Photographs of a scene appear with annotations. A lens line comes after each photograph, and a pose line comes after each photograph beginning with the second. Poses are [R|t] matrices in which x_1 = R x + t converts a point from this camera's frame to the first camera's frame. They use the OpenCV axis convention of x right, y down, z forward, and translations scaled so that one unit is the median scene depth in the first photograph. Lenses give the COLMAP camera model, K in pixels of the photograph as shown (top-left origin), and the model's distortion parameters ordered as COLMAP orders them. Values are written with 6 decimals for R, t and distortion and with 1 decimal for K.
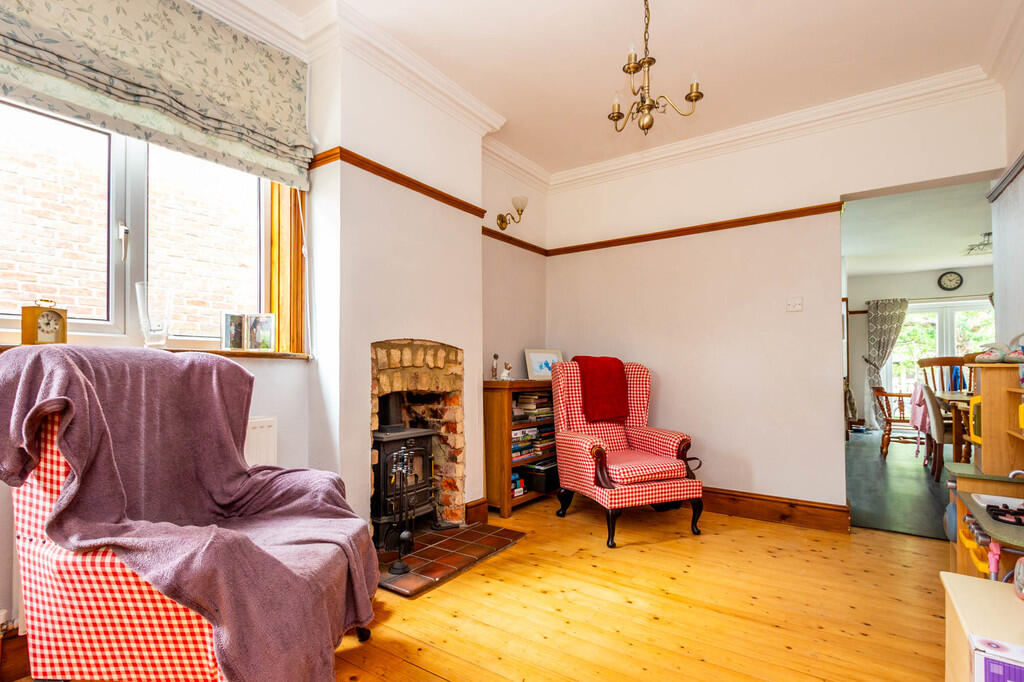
lens RADIAL K [[492.2, 0, 513.1], [0, 492.2, 367.9], [0, 0, 1]] dist [-0.000087, 0.000005]
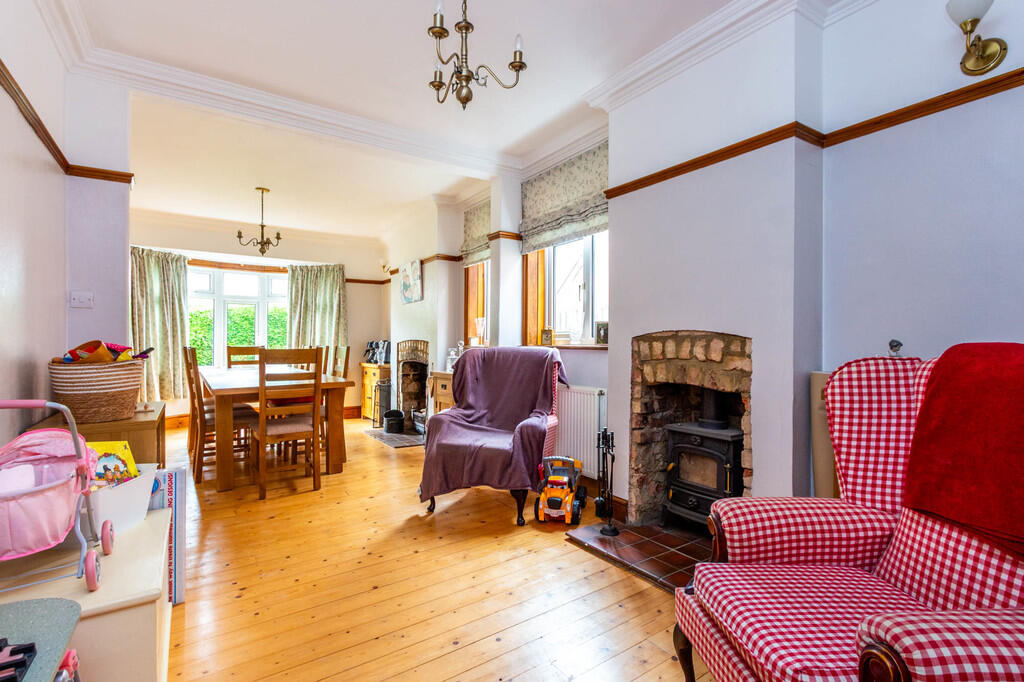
lens RADIAL K [[472.0, 0, 512.0], [0, 472.0, 341.0], [0, 0, 1]] dist [0.000862, 0.000133]
pose [[-0.356666, -0.002252, -0.934229, 0.802126], [0.005557, 0.999974, -0.004532, -0.035992], [0.934215, -0.006808, -0.356644, 1.054475]]
